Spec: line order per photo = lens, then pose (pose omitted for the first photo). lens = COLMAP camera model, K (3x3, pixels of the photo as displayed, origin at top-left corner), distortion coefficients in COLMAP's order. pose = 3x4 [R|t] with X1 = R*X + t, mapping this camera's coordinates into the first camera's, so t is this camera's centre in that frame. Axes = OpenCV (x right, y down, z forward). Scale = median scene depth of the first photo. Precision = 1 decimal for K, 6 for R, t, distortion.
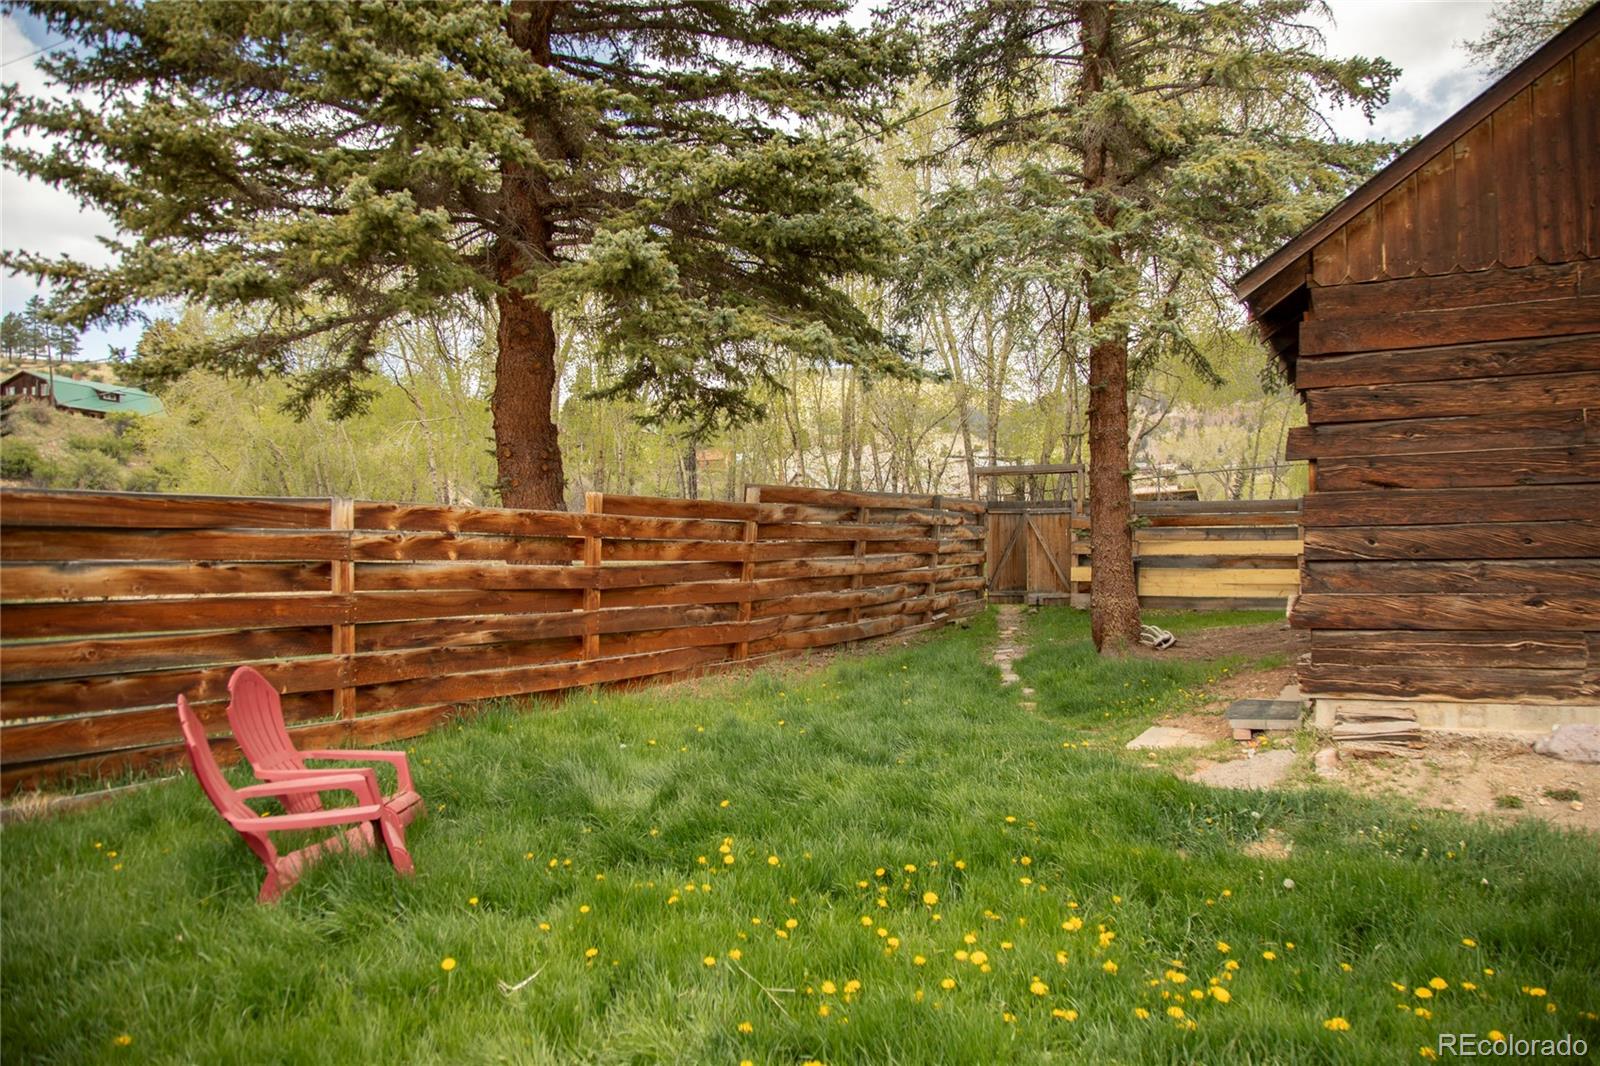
lens RADIAL K [[1102.8, 0, 800.0], [0, 1102.8, 533.0], [0, 0, 1]] dist [-0.087273, 0.075382]
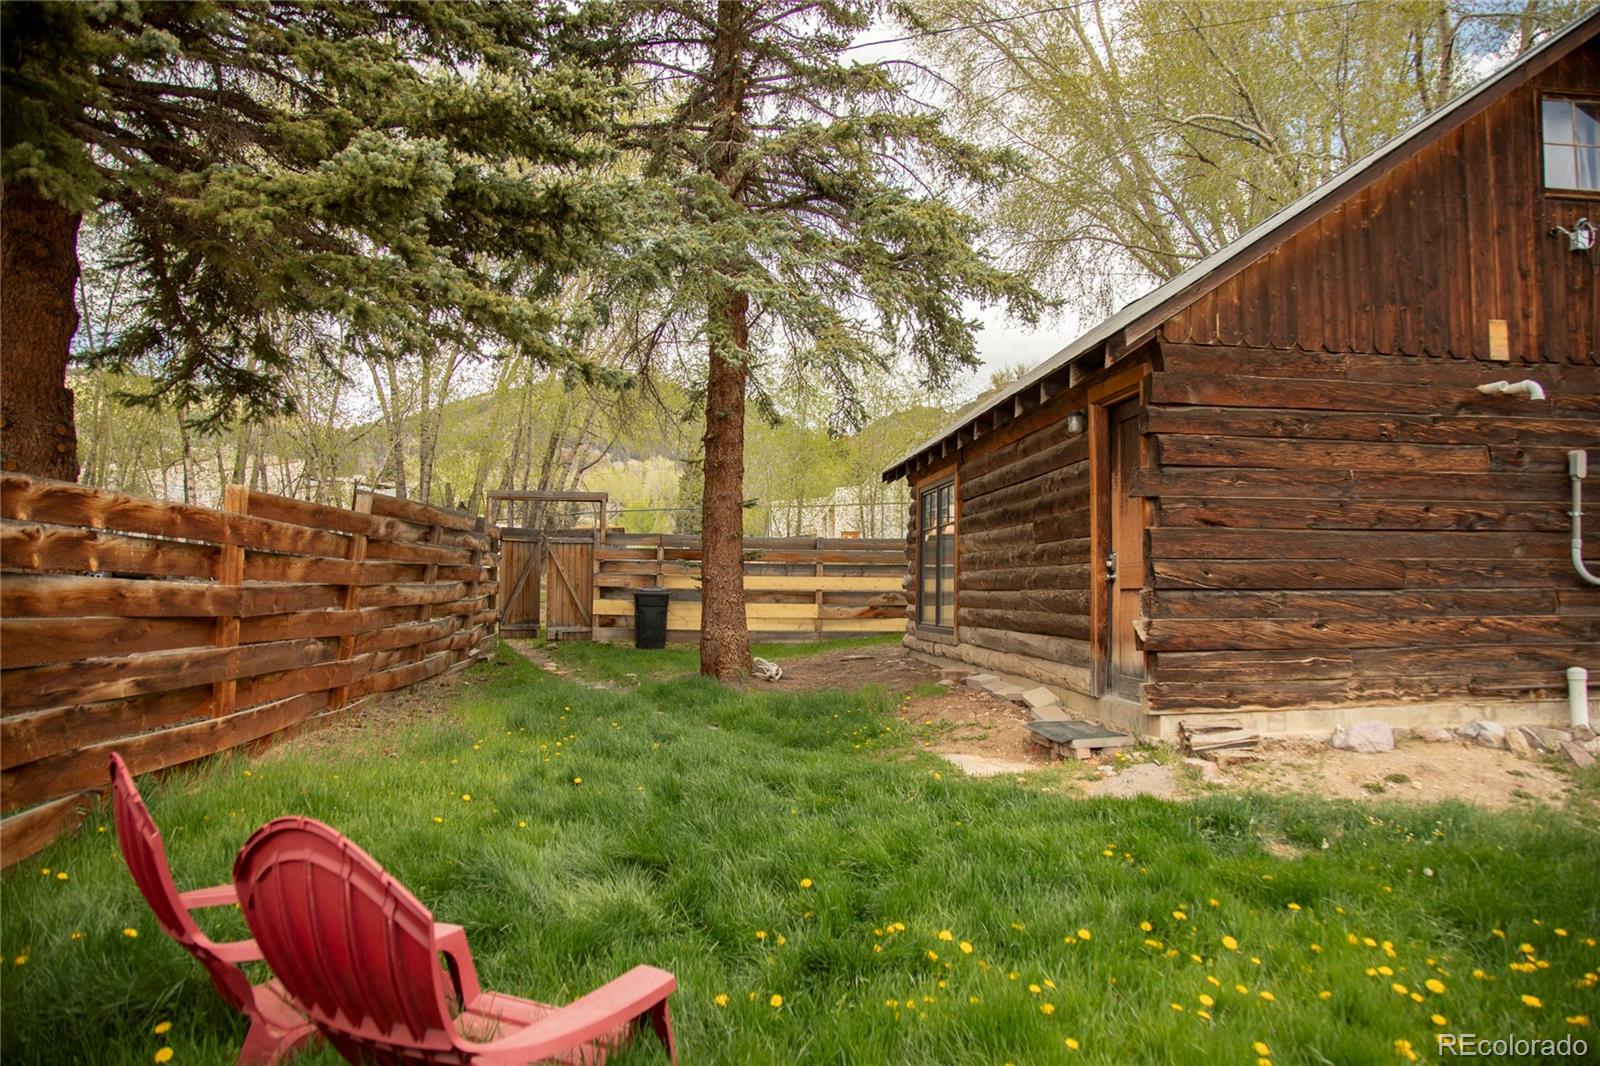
lens RADIAL K [[1097.2, 0, 810.1], [0, 1097.2, 535.2], [0, 0, 1]] dist [-0.120726, 0.071576]
pose [[0.811134, 0.043910, 0.583209, -0.277885], [-0.025111, 0.998873, -0.040281, 0.014611], [-0.584321, 0.018028, 0.811323, 0.194099]]
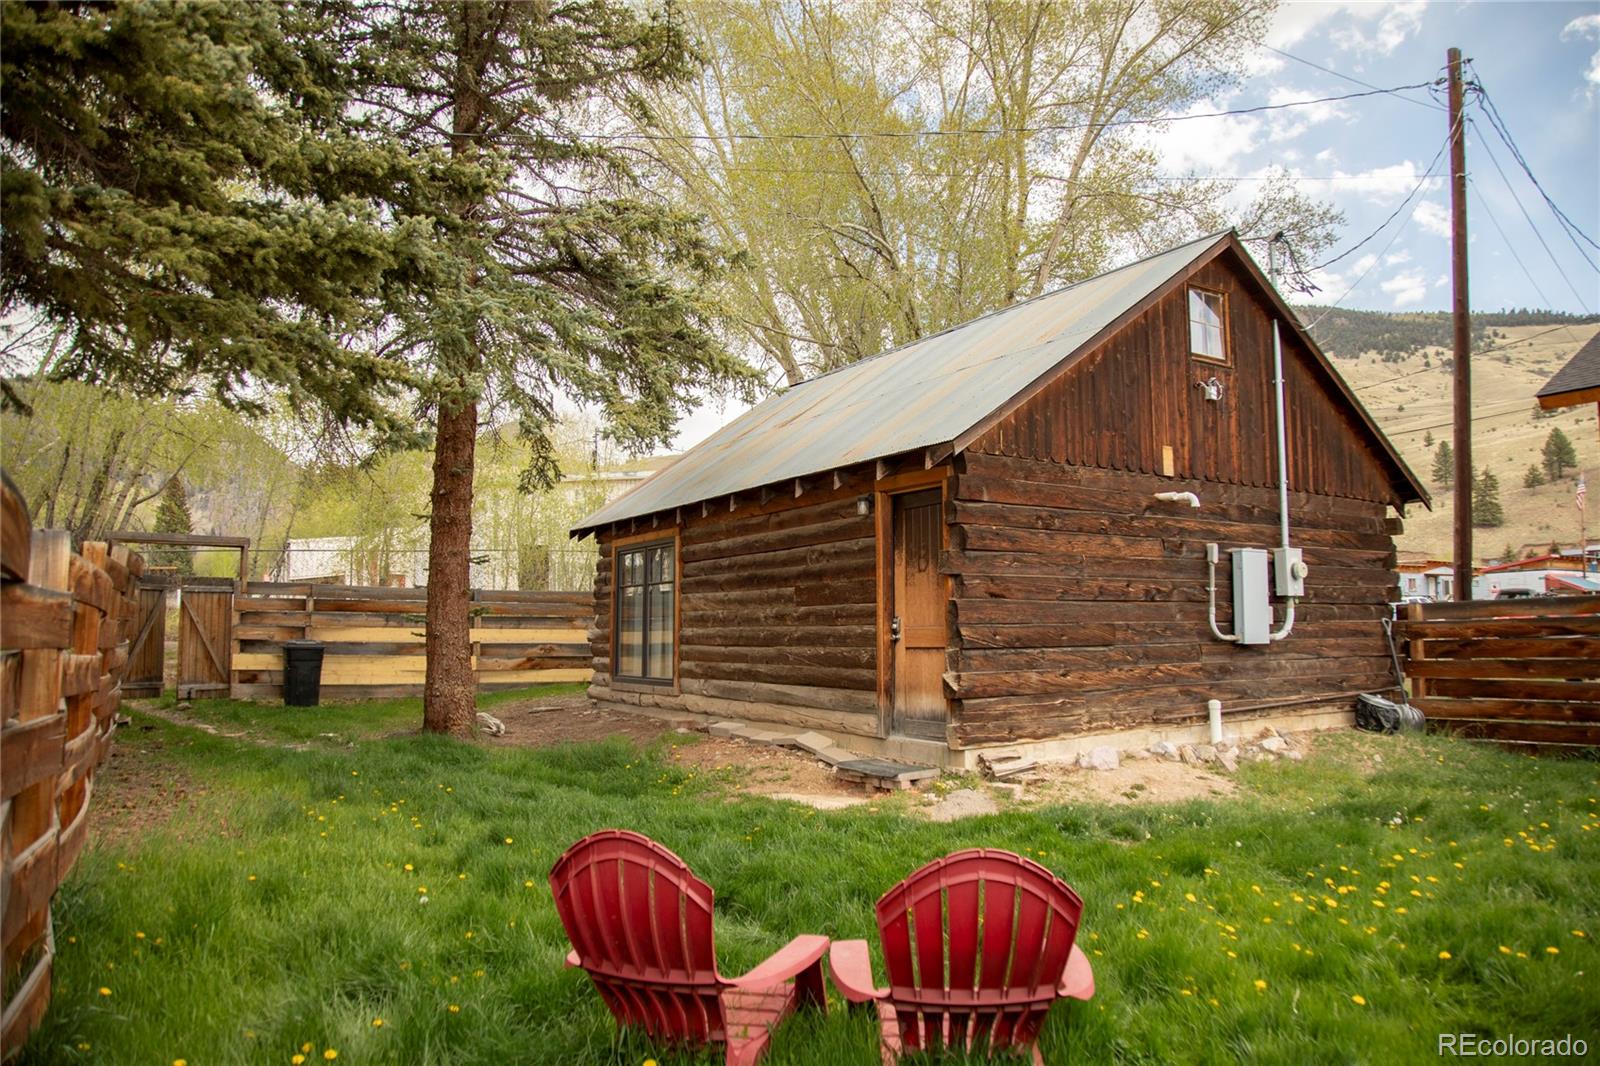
lens RADIAL K [[1097.2, 0, 810.1], [0, 1097.2, 535.2], [0, 0, 1]] dist [-0.120726, 0.071576]
pose [[0.472568, 0.087200, 0.876970, -0.512643], [-0.018730, 0.995862, -0.088929, 0.005719], [-0.881095, 0.025599, 0.472246, 0.315794]]
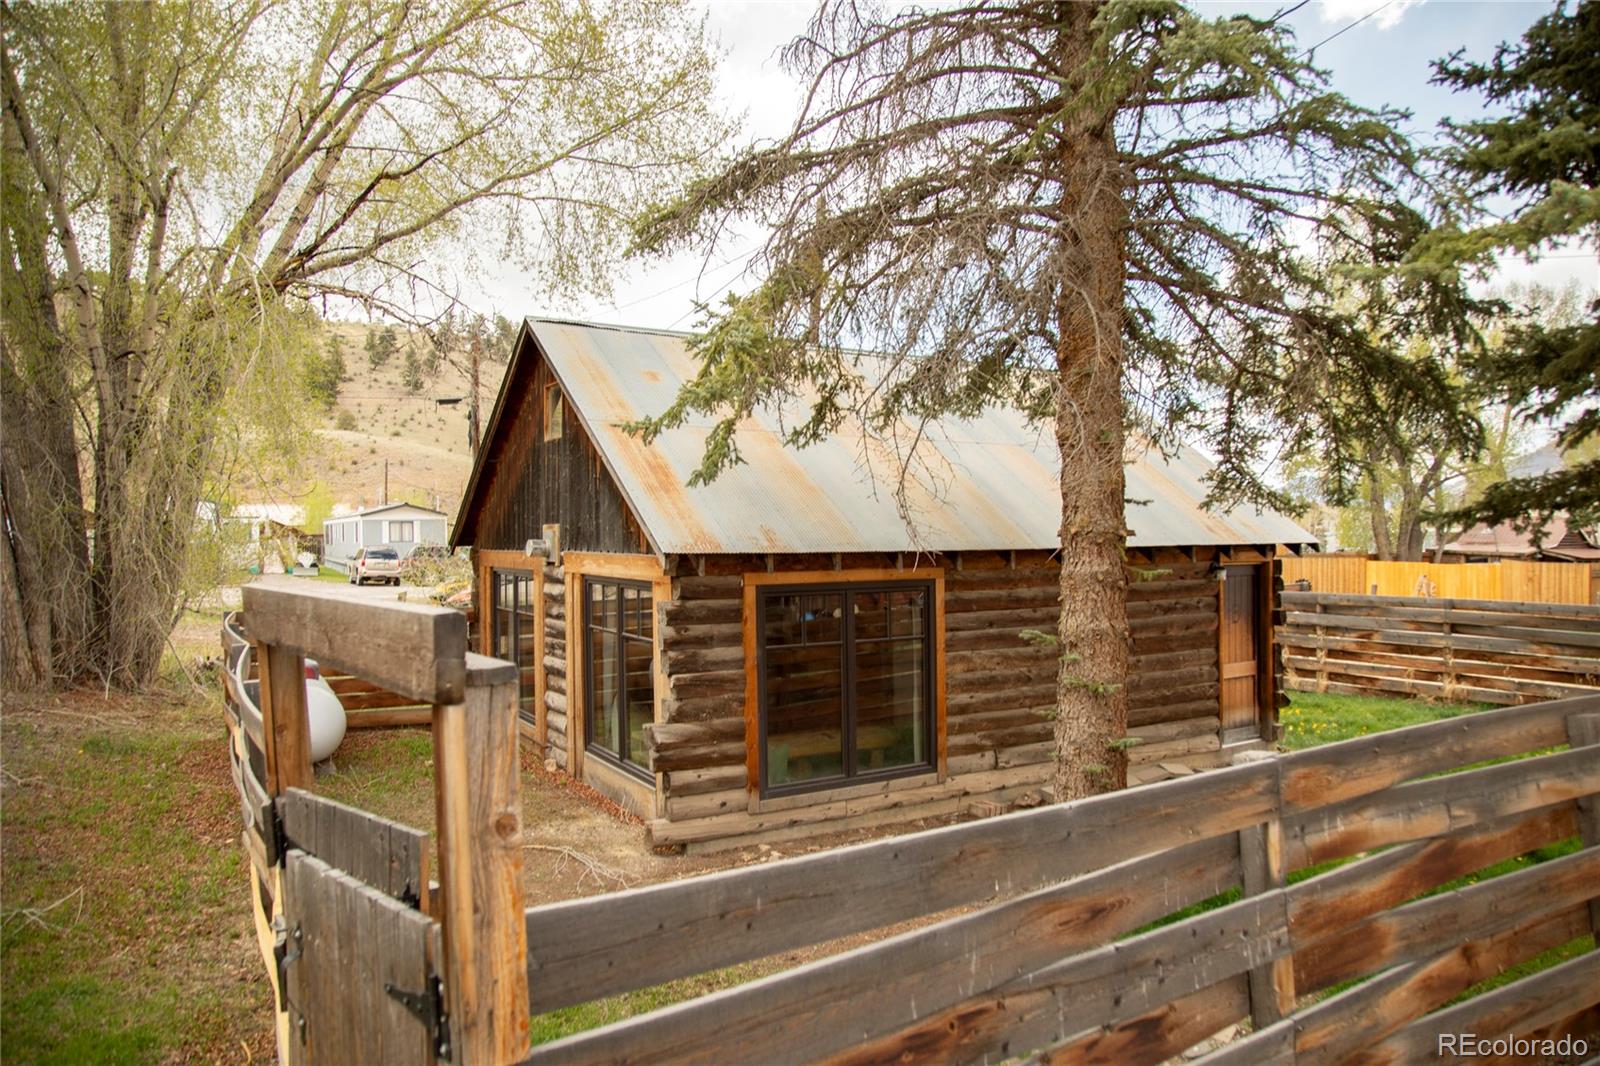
lens RADIAL K [[1079.6, 0, 805.6], [0, 1079.6, 540.3], [0, 0, 1]] dist [-0.126591, 0.066739]
pose [[-0.862905, 0.012176, 0.505219, 0.145069], [0.001417, 0.999764, -0.021676, -0.116058], [-0.505364, -0.017989, -0.862719, 1.942165]]
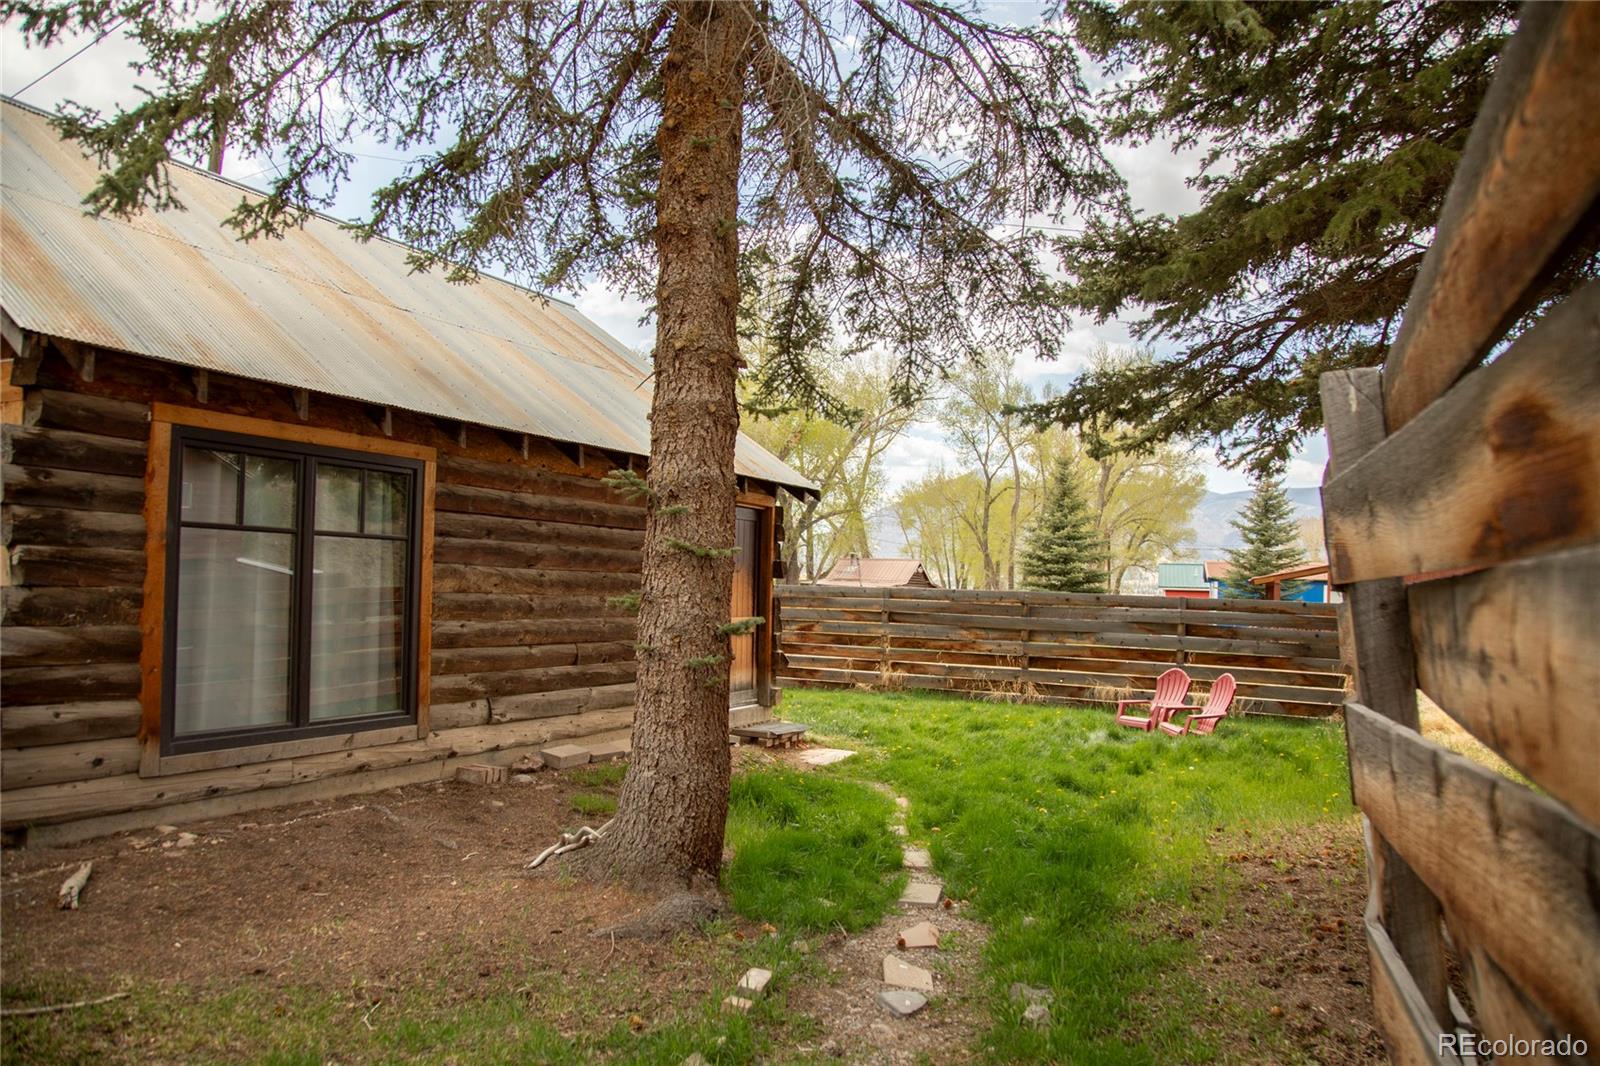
lens RADIAL K [[1115.3, 0, 808.3], [0, 1115.3, 535.6], [0, 0, 1]] dist [-0.120785, 0.072400]
pose [[-0.999261, -0.021578, -0.031795, 0.298842], [-0.019432, 0.997610, -0.066301, -0.010022], [0.033150, -0.065634, -0.997293, 1.787407]]
